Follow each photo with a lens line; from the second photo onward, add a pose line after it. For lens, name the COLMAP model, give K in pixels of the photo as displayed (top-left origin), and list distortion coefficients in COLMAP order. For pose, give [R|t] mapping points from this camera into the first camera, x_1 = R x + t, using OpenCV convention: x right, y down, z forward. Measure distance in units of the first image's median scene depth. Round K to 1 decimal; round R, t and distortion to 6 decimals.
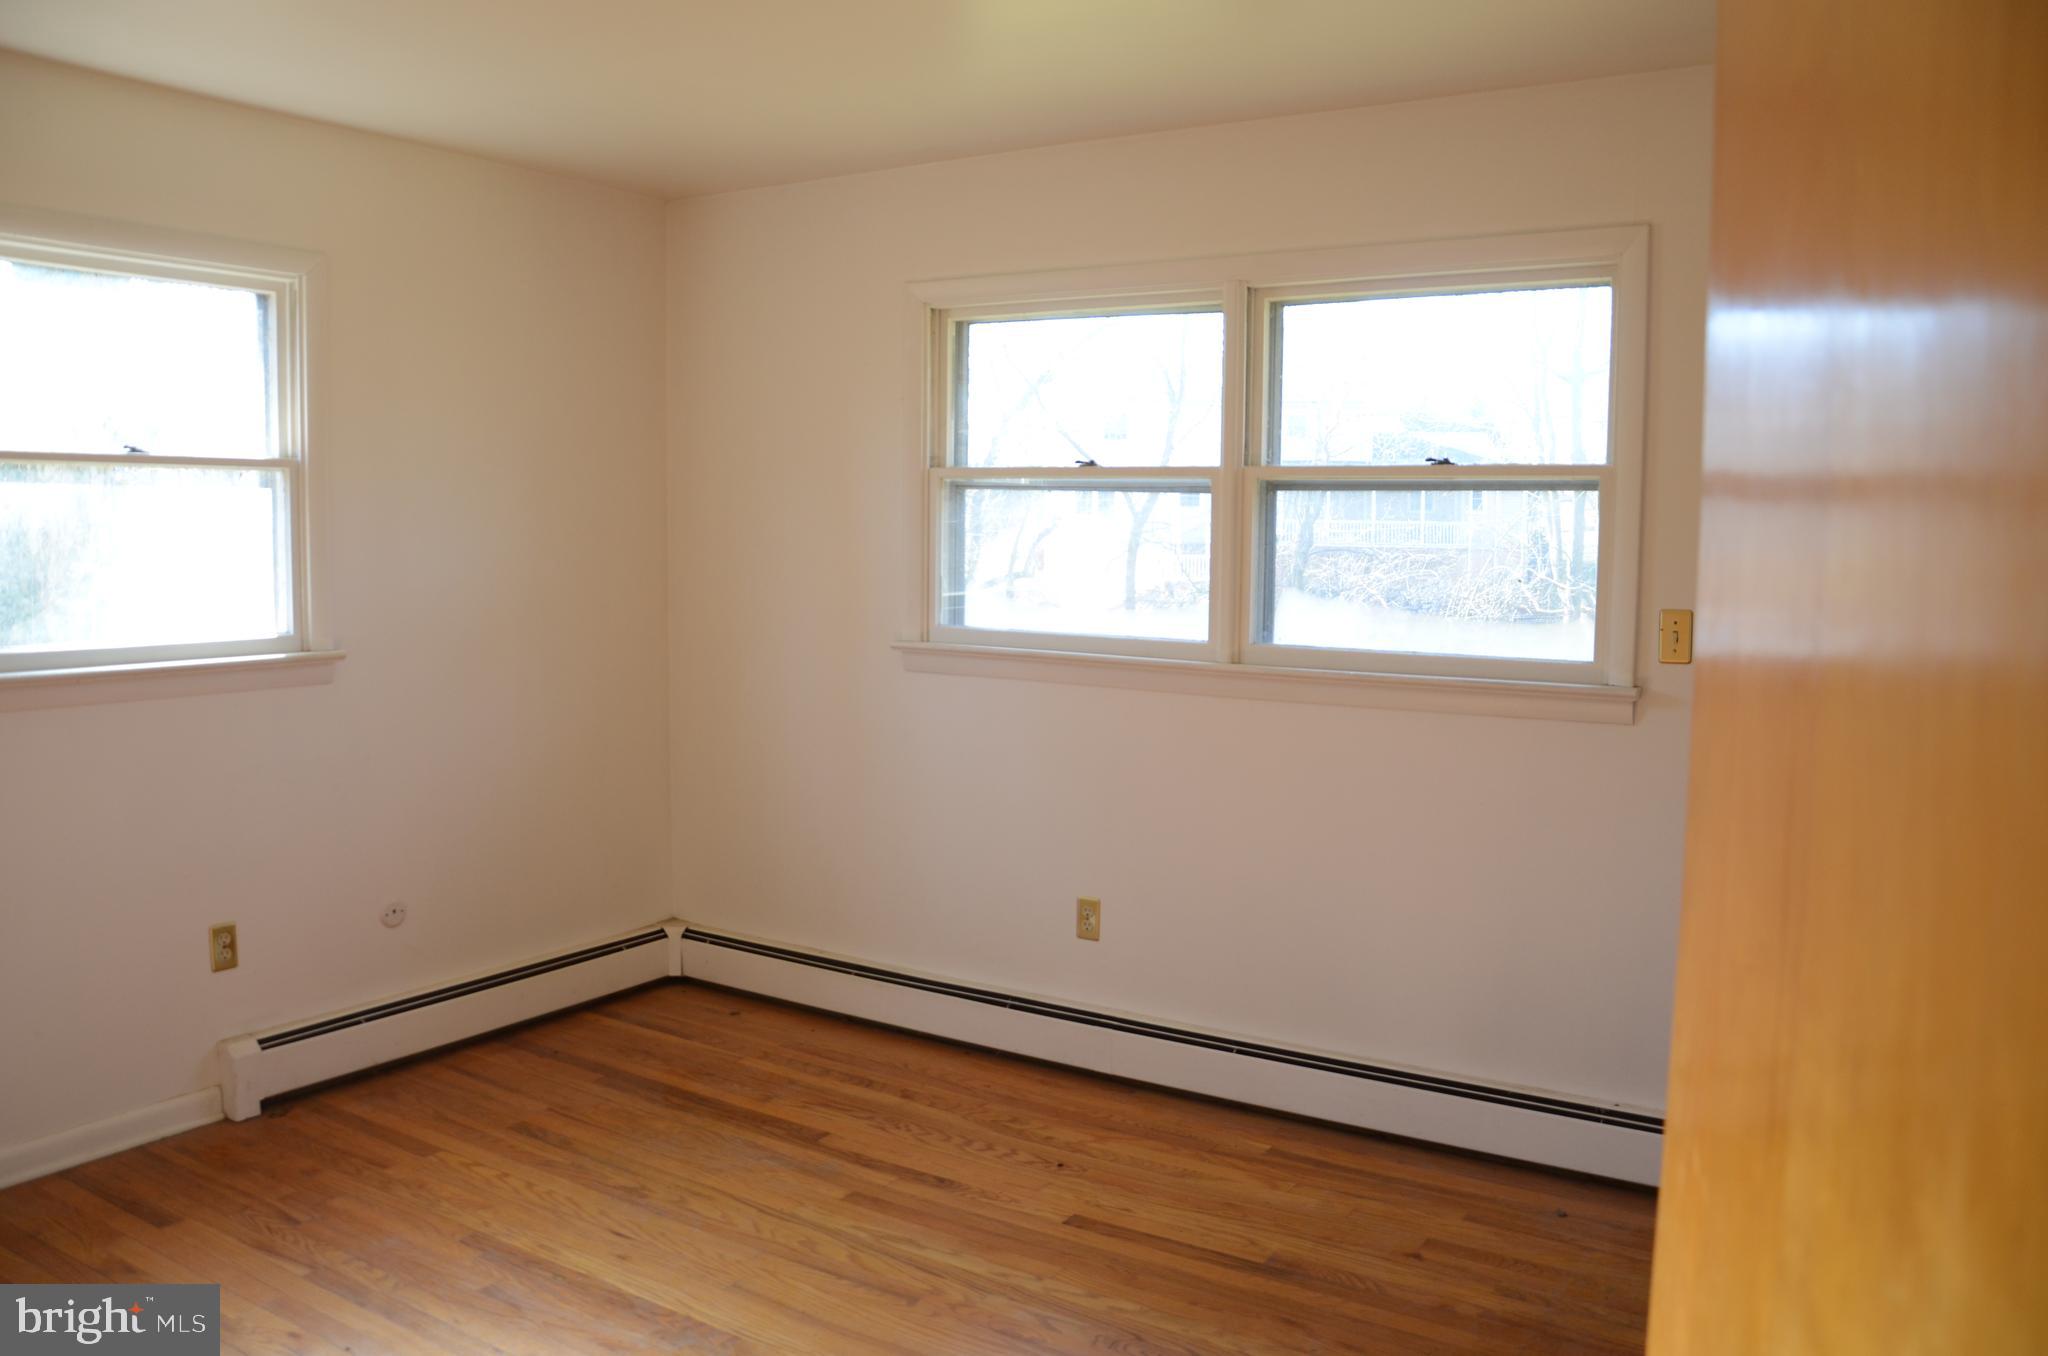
lens RADIAL K [[1602.8, 0, 1024.7], [0, 1602.8, 673.9], [0, 0, 1]] dist [-0.151544, 0.109570]
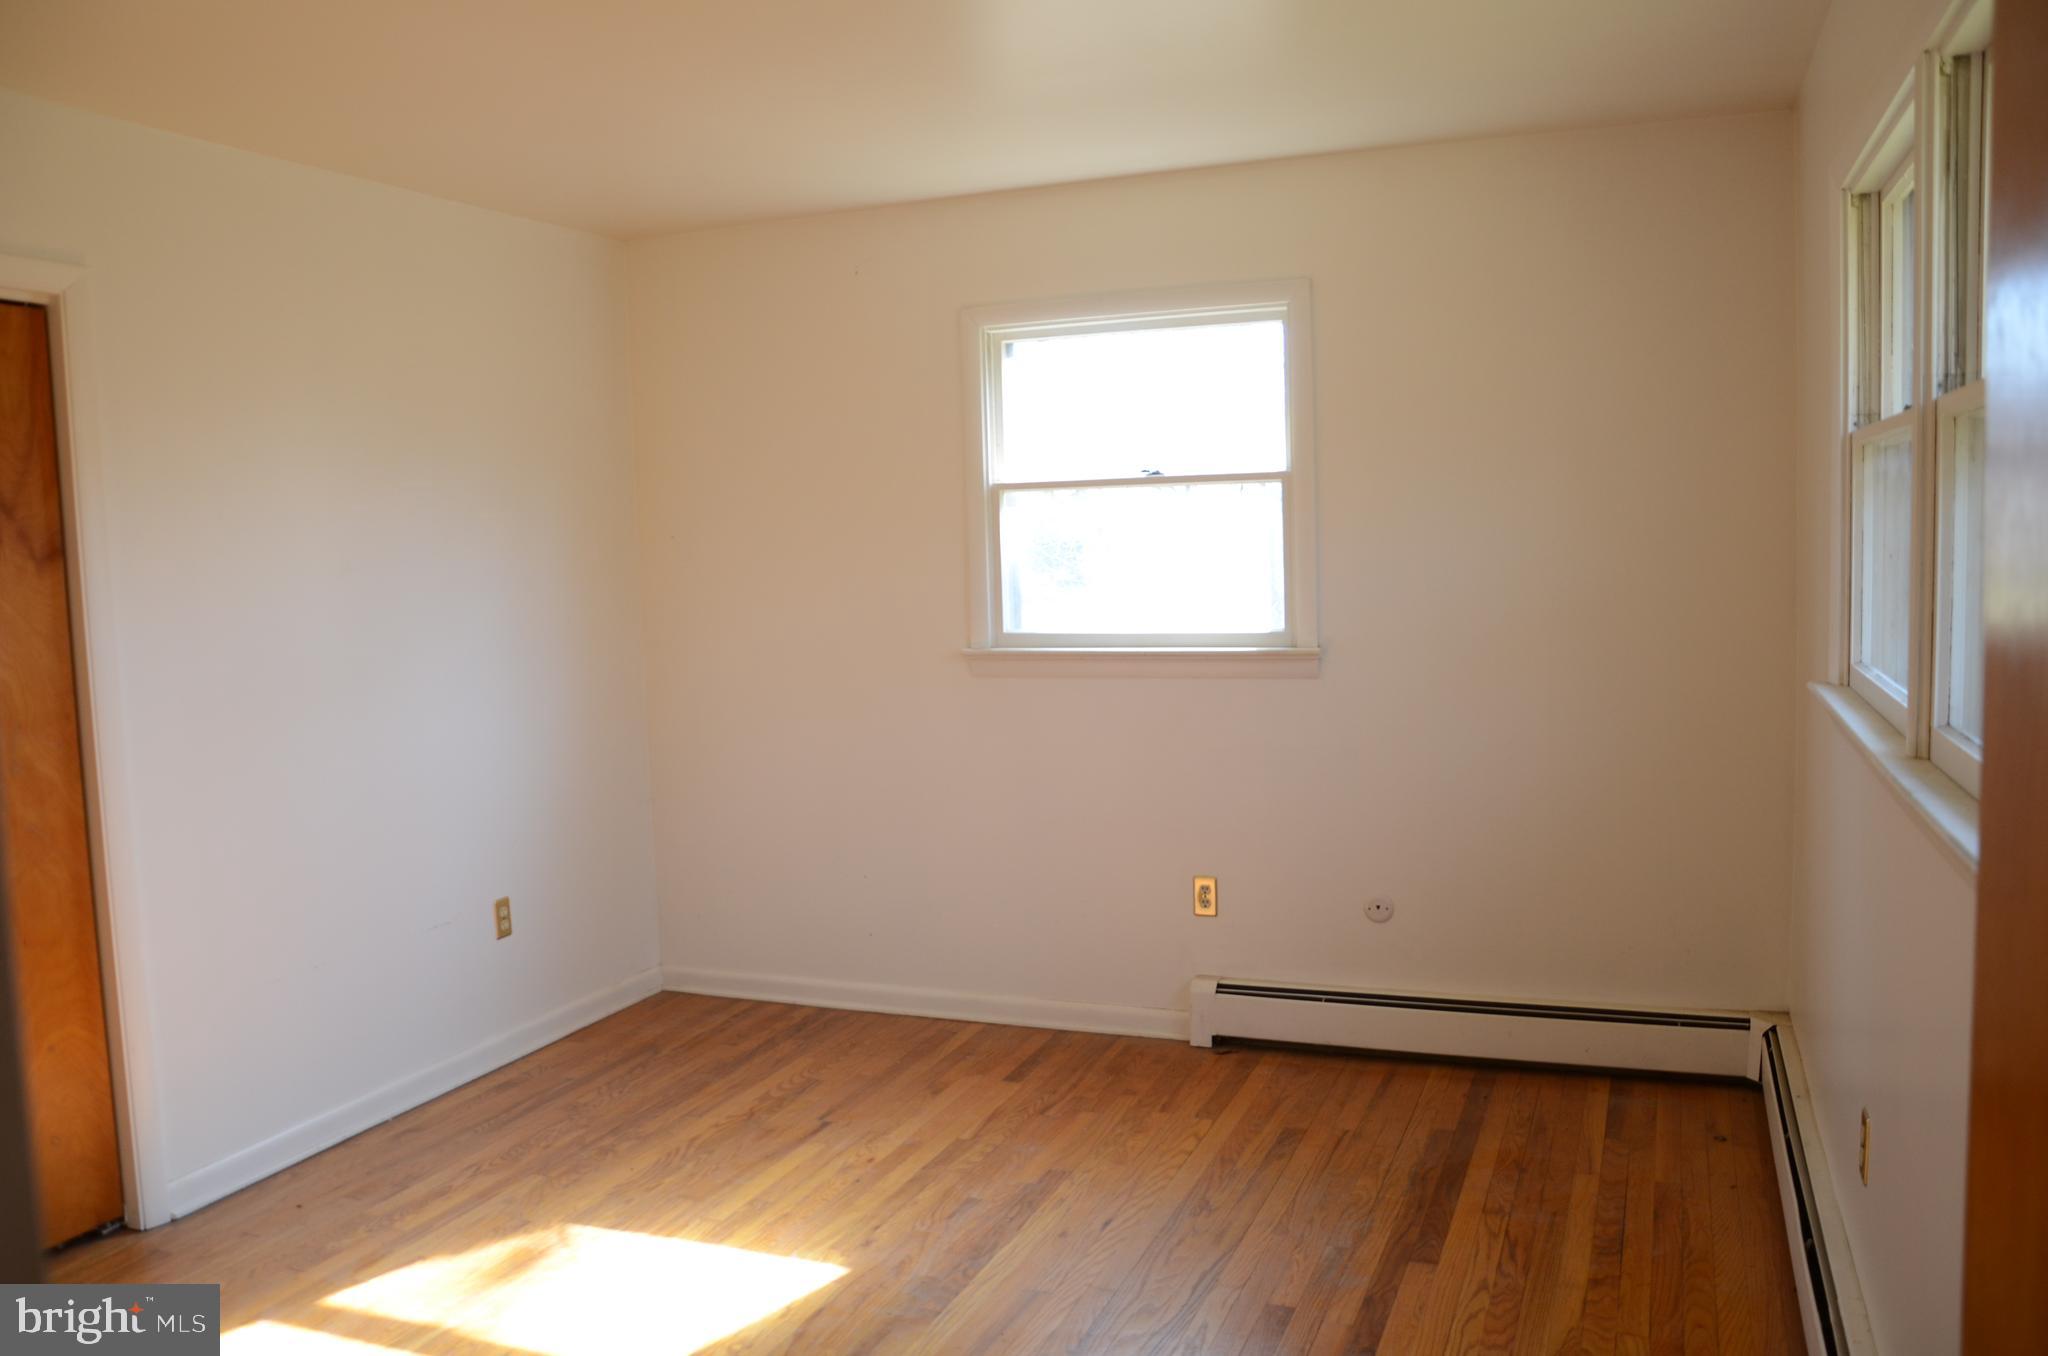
lens RADIAL K [[1602.8, 0, 1039.5], [0, 1602.8, 678.4], [0, 0, 1]] dist [-0.151544, 0.109570]
pose [[0.181131, 0.060767, -0.981580, 0.809702], [-0.062649, 0.996775, 0.050147, -0.050181], [0.981462, 0.052412, 0.184353, 0.840430]]
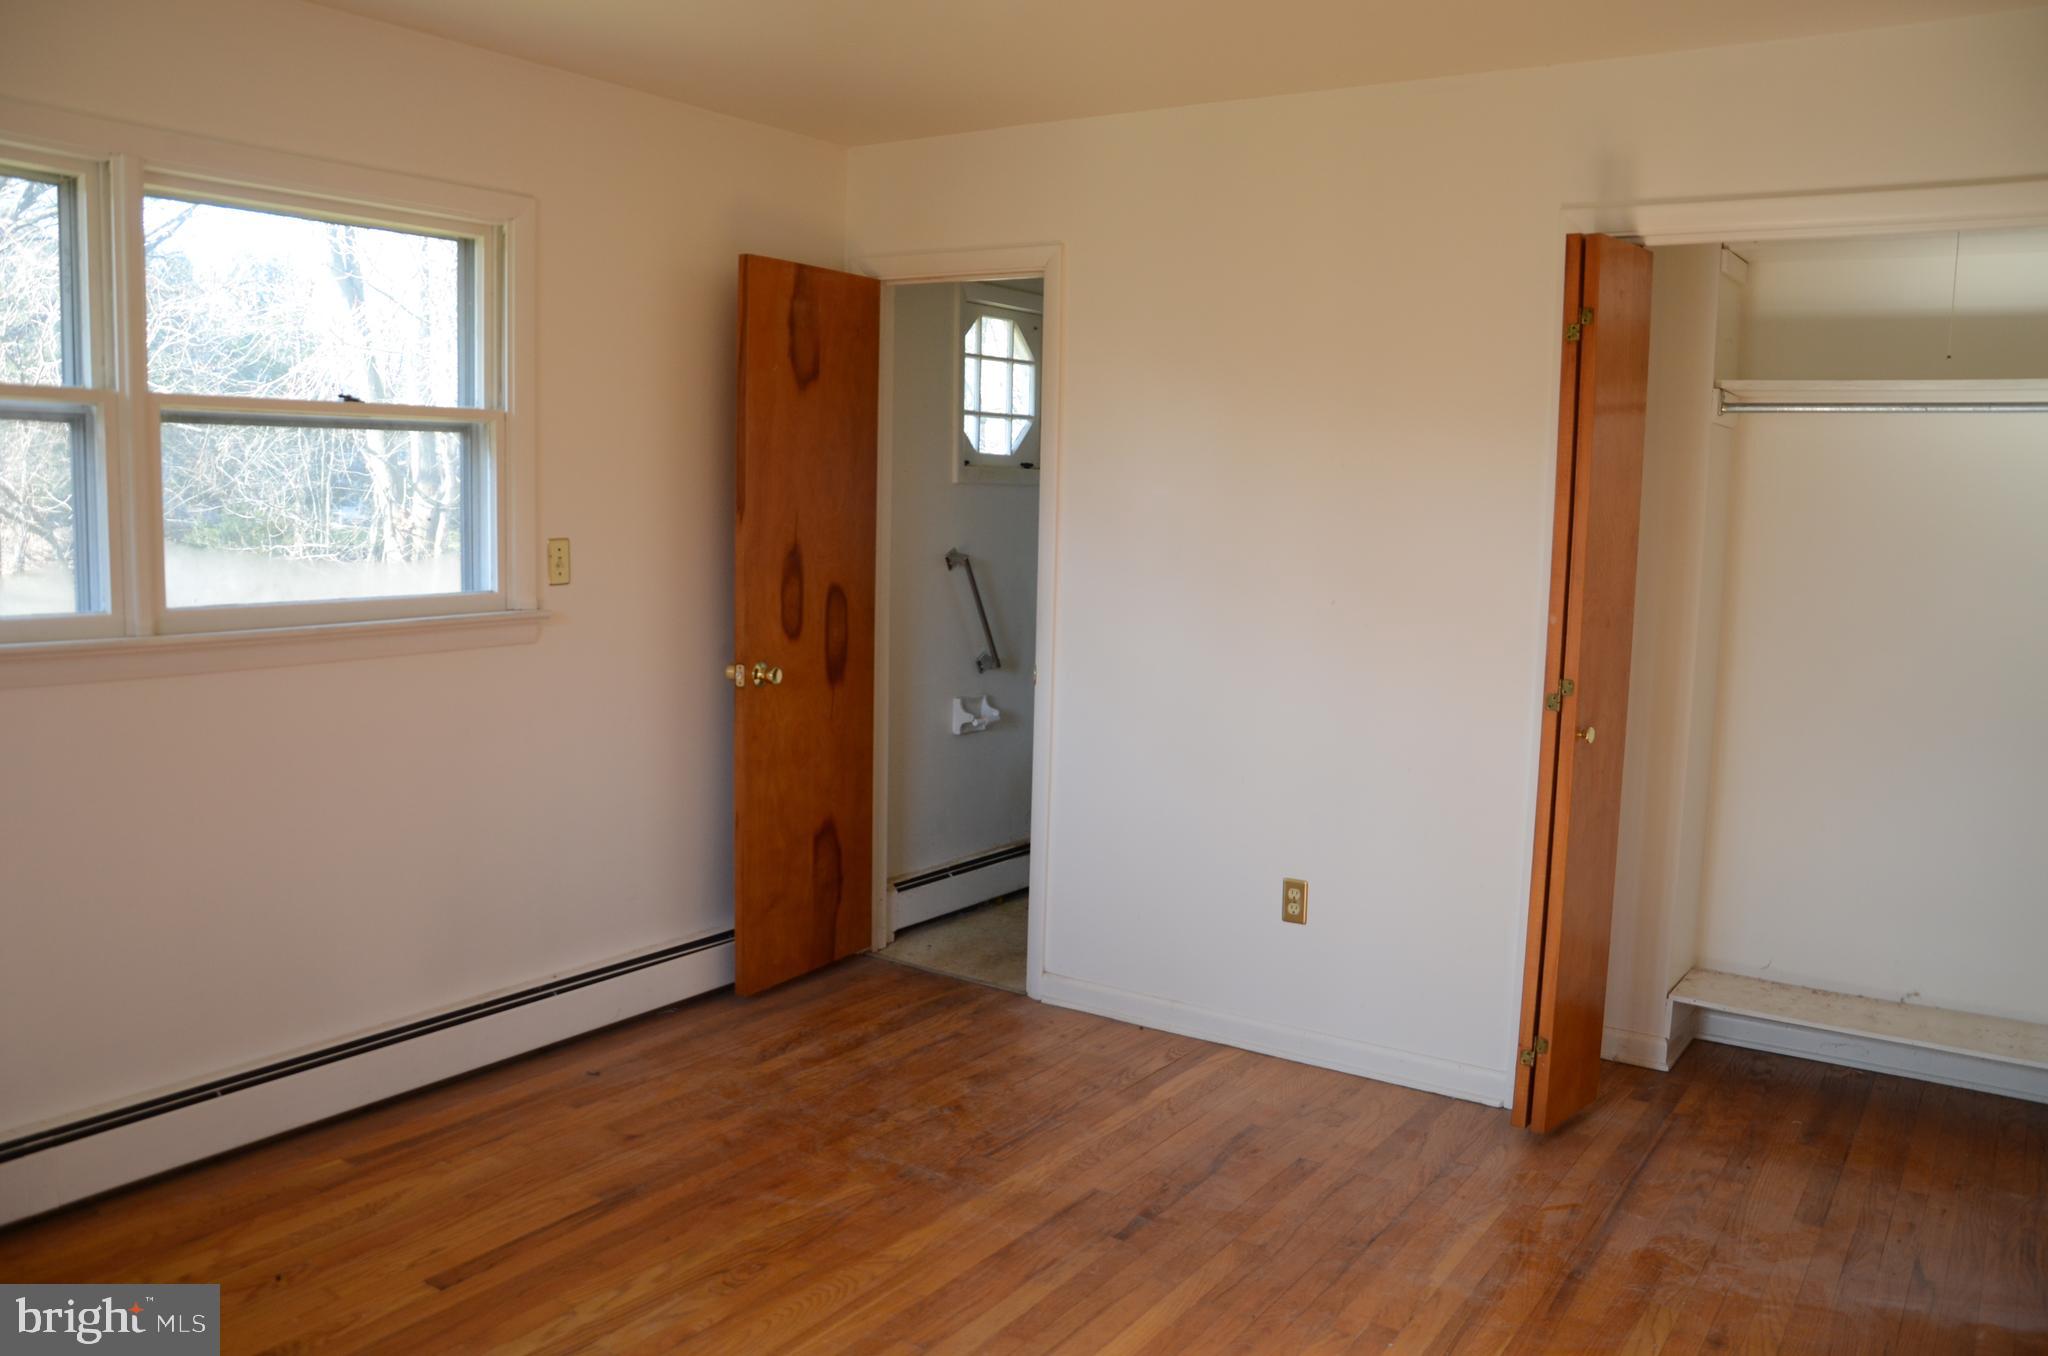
lens RADIAL K [[1602.8, 0, 1014.6], [0, 1602.8, 677.5], [0, 0, 1]] dist [-0.151544, 0.109570]
pose [[0.023158, -0.129844, 0.991264, -0.639416], [0.066506, 0.989534, 0.128064, -0.057123], [-0.997517, 0.062959, 0.031551, 0.540962]]
